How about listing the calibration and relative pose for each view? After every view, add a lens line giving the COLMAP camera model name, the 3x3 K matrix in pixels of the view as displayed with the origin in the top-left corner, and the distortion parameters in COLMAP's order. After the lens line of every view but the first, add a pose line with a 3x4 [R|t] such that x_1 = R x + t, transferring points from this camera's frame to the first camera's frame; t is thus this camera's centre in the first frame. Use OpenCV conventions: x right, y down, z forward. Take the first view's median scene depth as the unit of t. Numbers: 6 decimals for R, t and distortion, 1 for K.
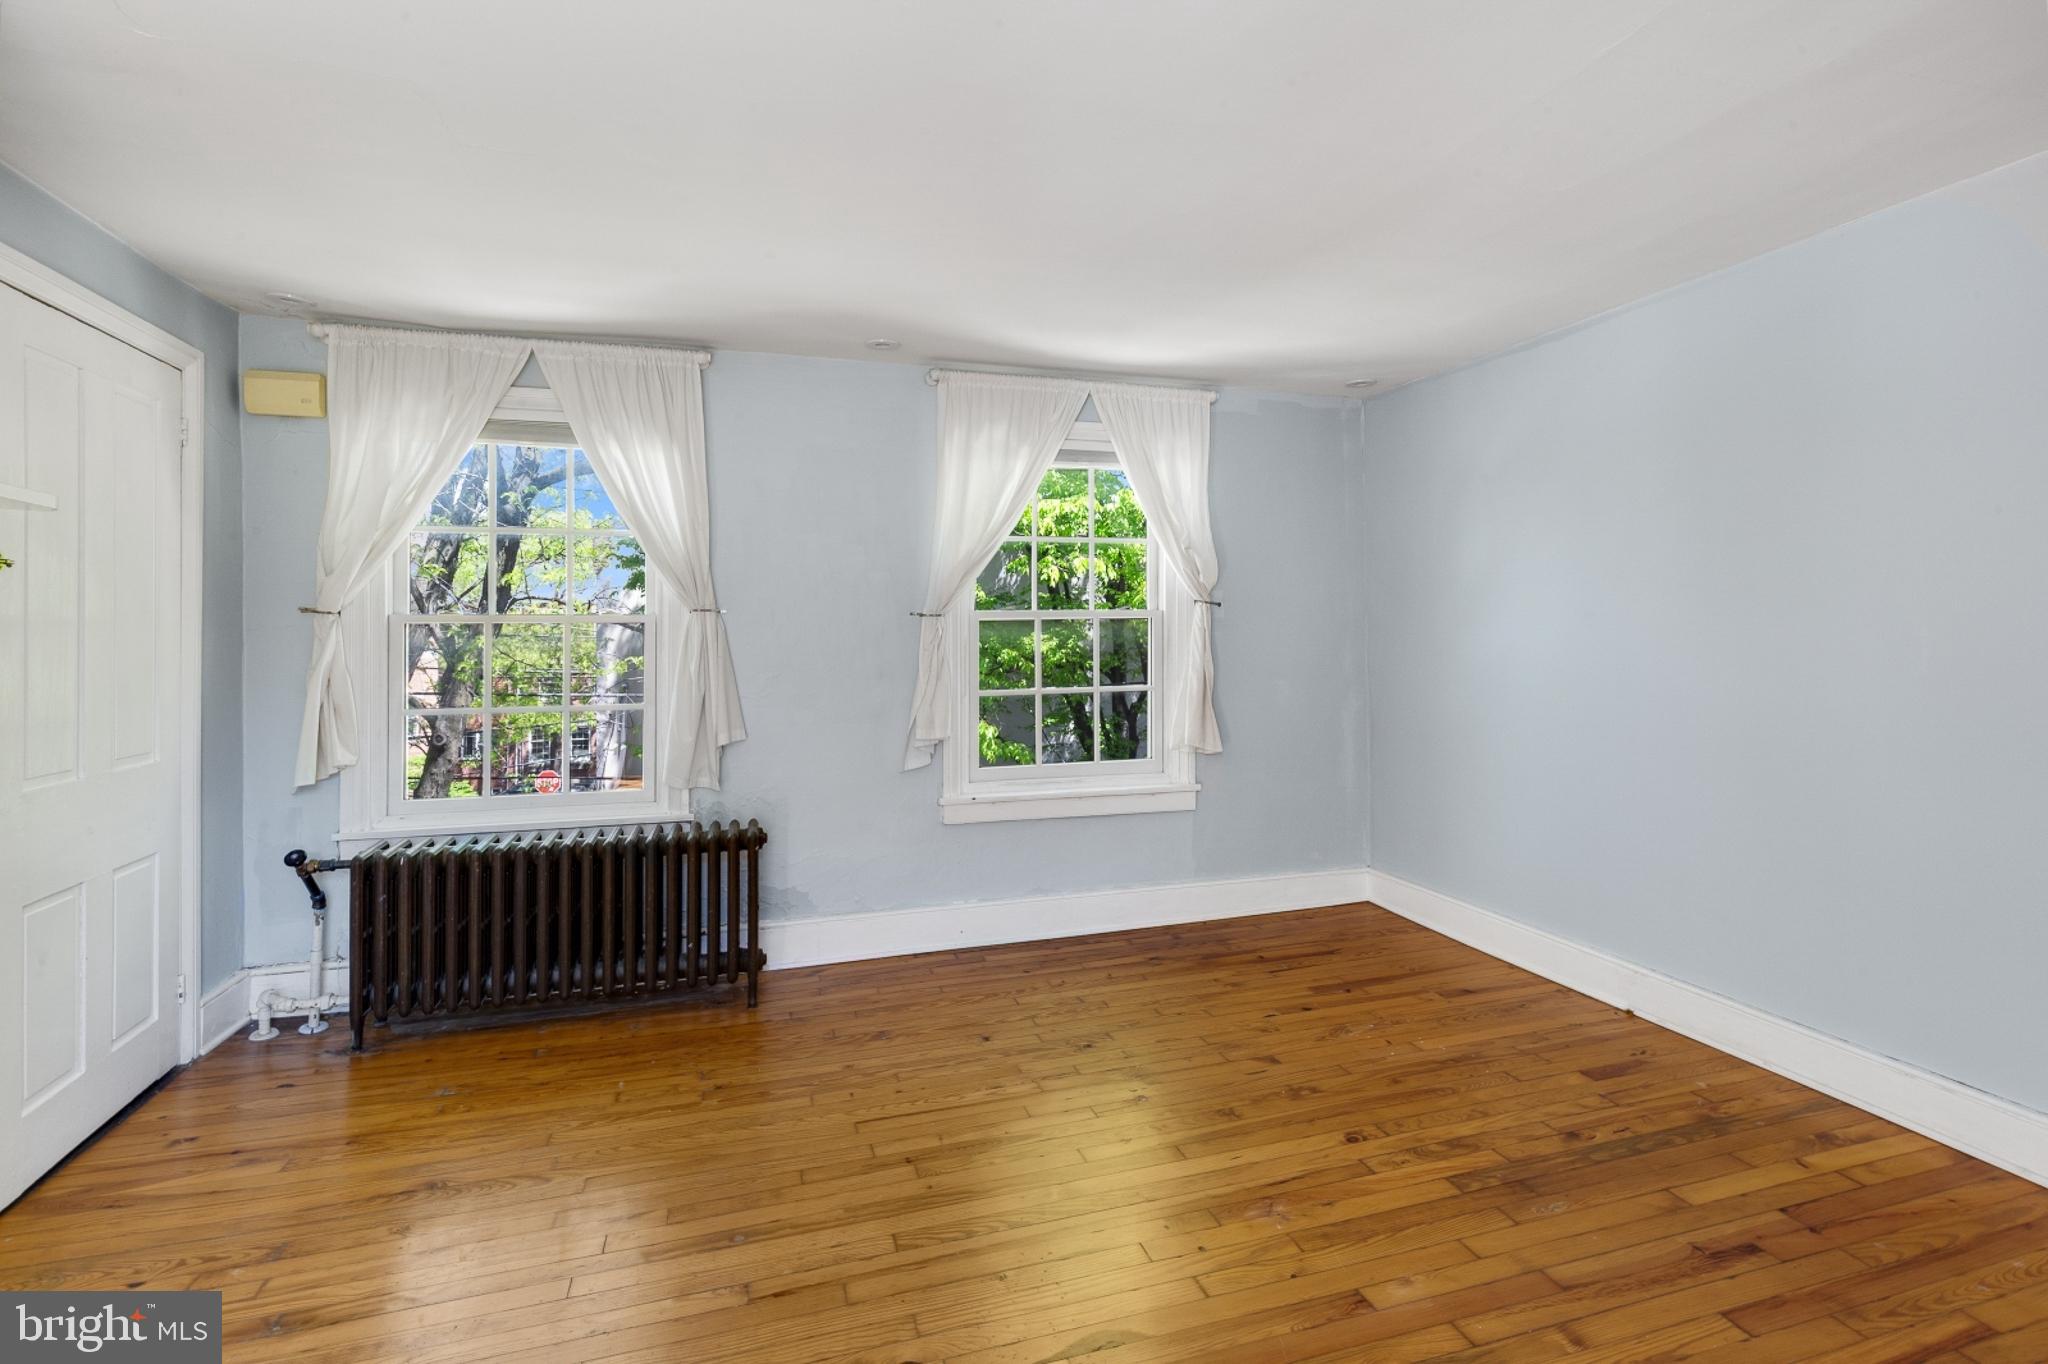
lens RADIAL K [[938.0, 0, 1030.1], [0, 938.0, 606.2], [0, 0, 1]] dist [0.003018, -0.000423]
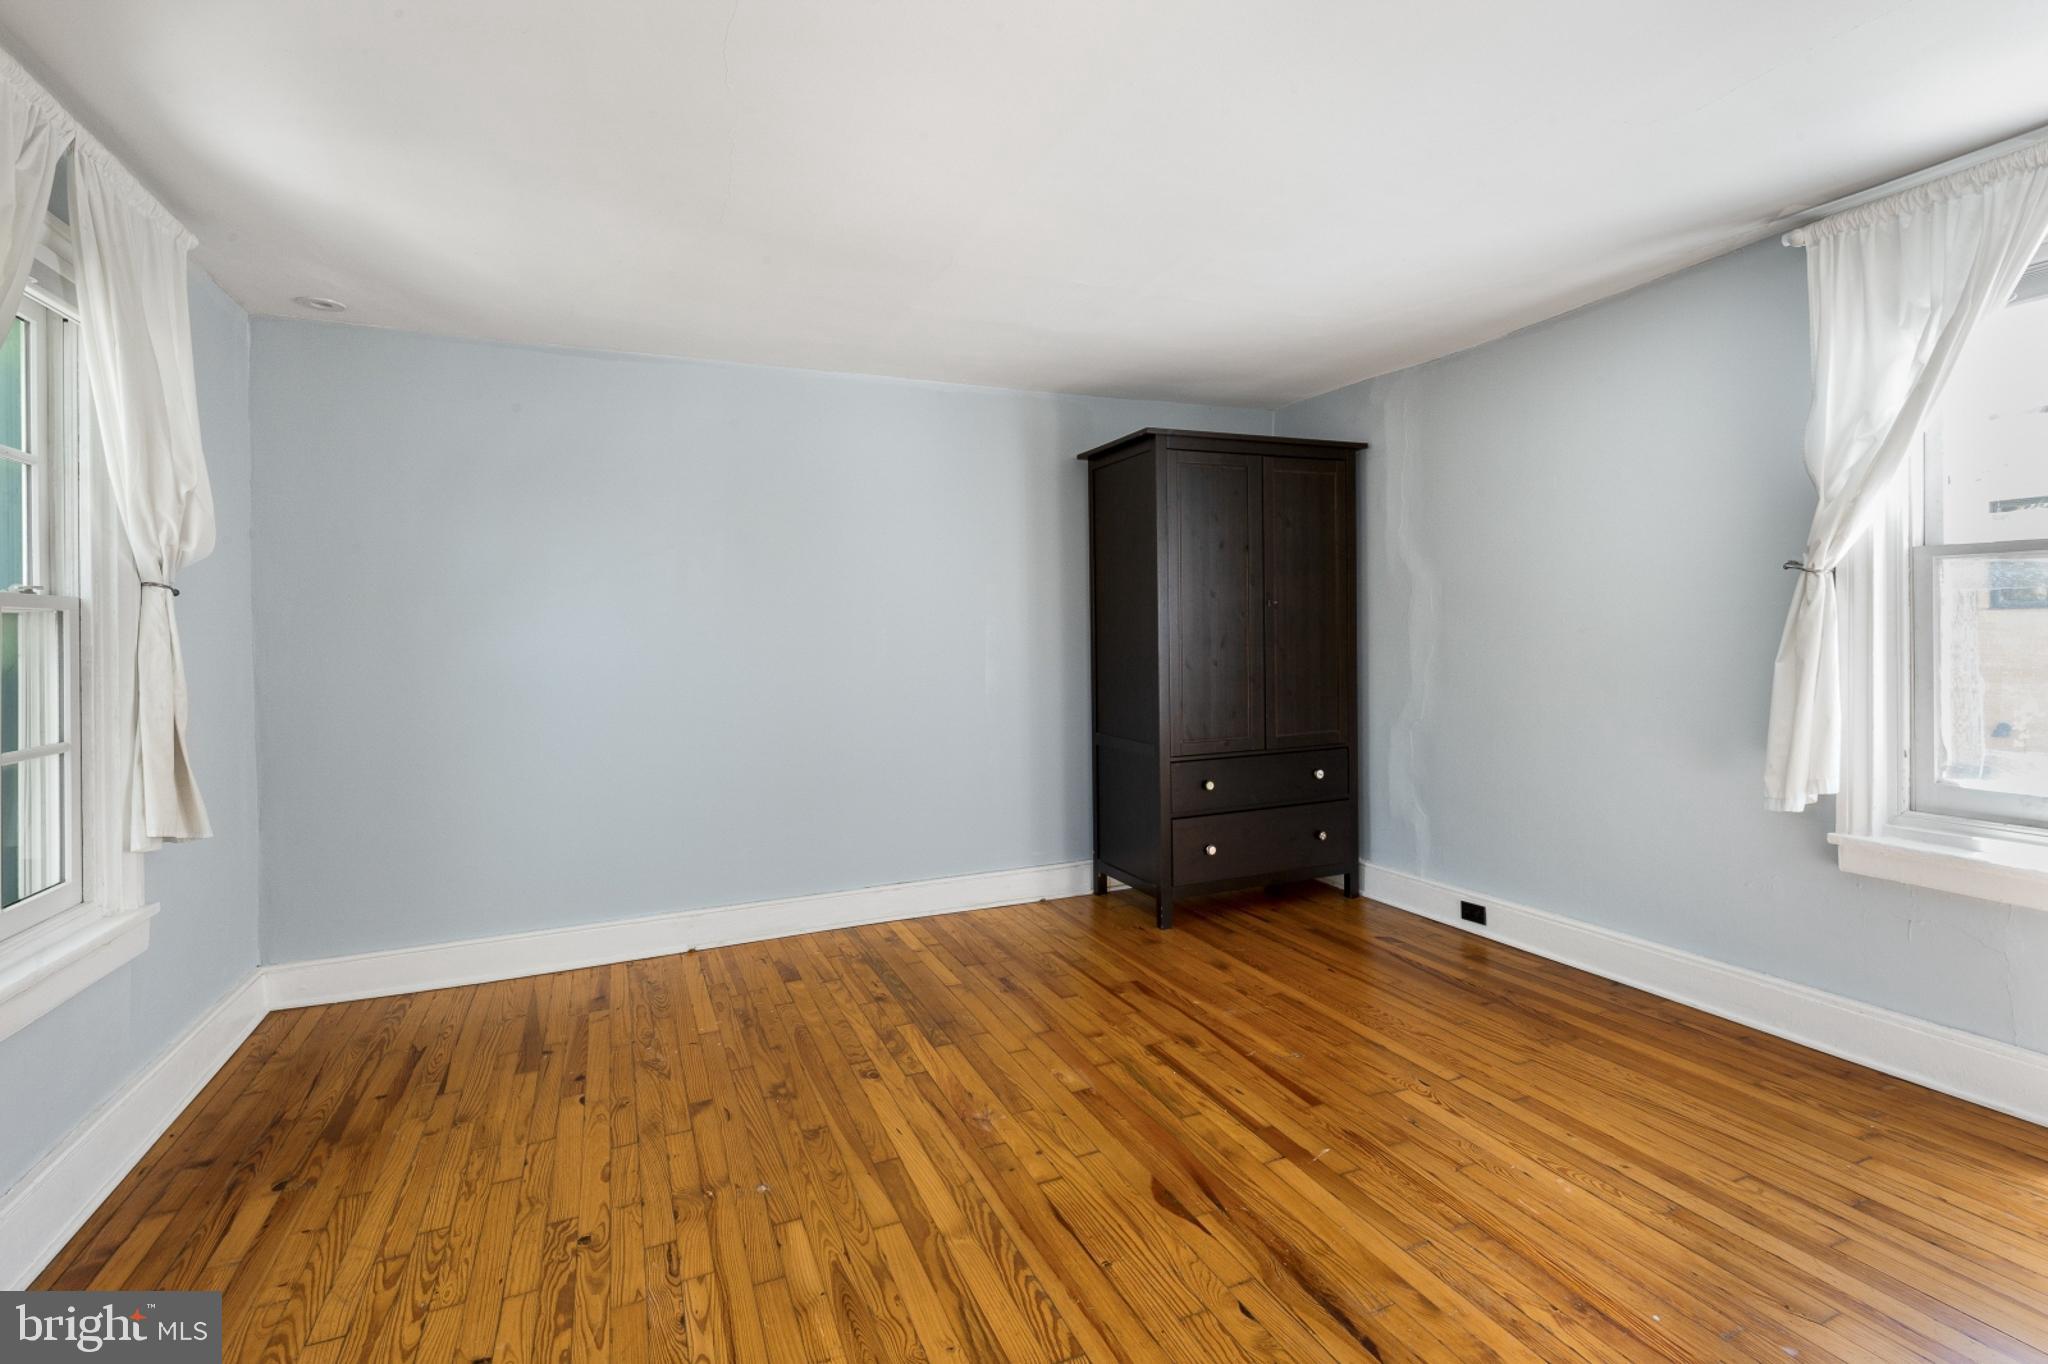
lens RADIAL K [[954.3, 0, 1011.3], [0, 954.3, 630.1], [0, 0, 1]] dist [0.007053, -0.003430]
pose [[-0.098966, 0.009588, 0.995045, -0.613447], [-0.006404, 0.999927, -0.010272, 0.034587], [-0.995070, -0.007389, -0.098898, 0.718509]]
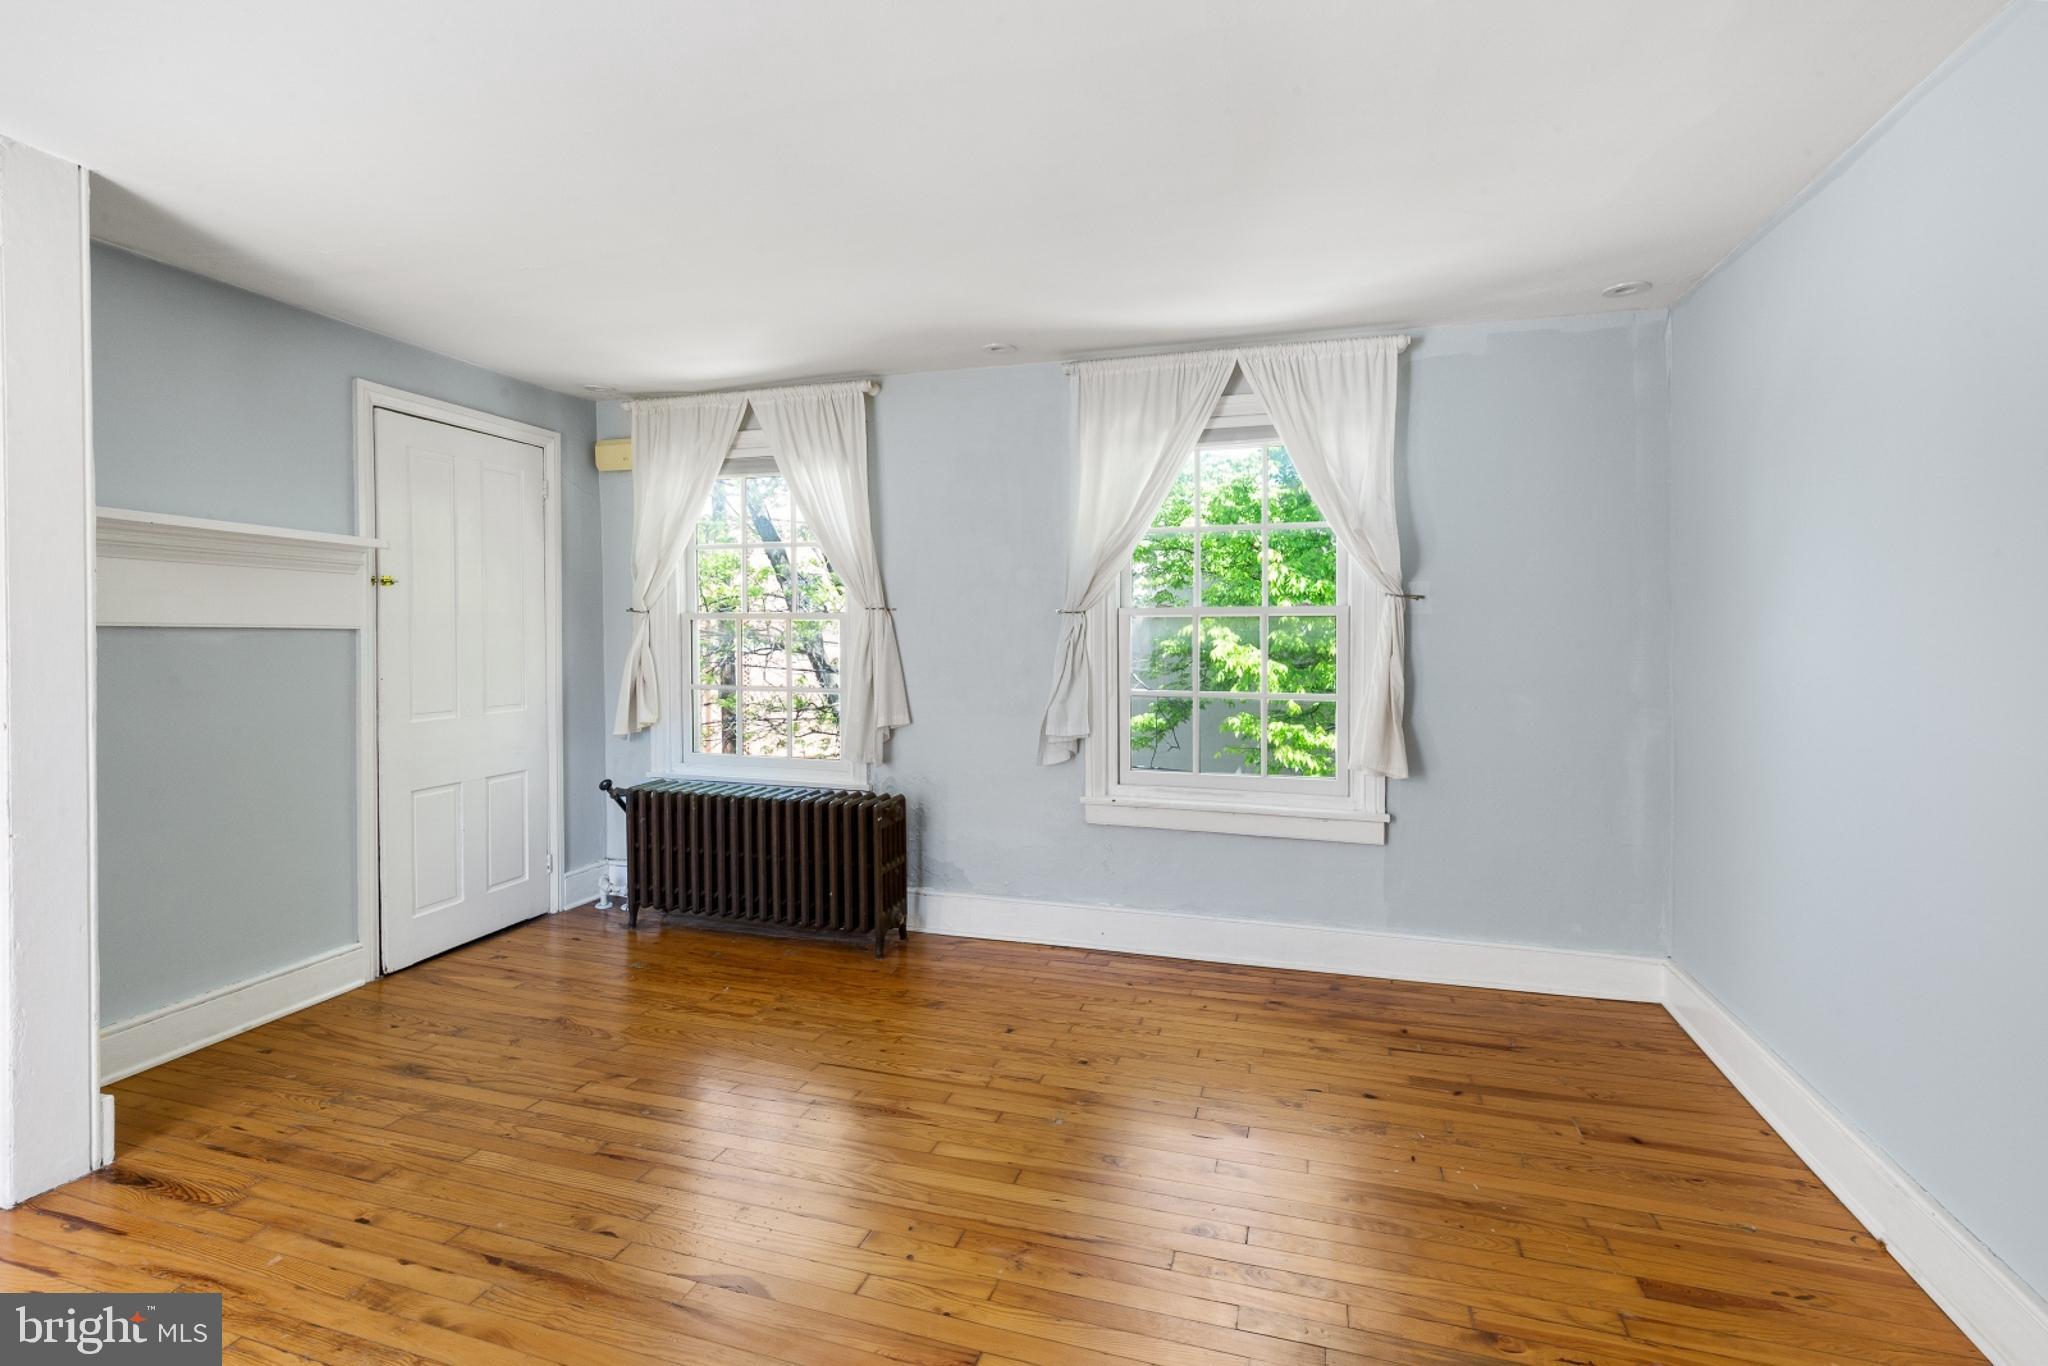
lens RADIAL K [[959.0, 0, 1018.0], [0, 959.0, 632.9], [0, 0, 1]] dist [0.000786, -0.001492]
pose [[0.823599, 0.009531, -0.567092, 0.521350], [0.007806, 0.999574, 0.028137, 0.003076], [0.567118, -0.027600, 0.823174, 0.159926]]
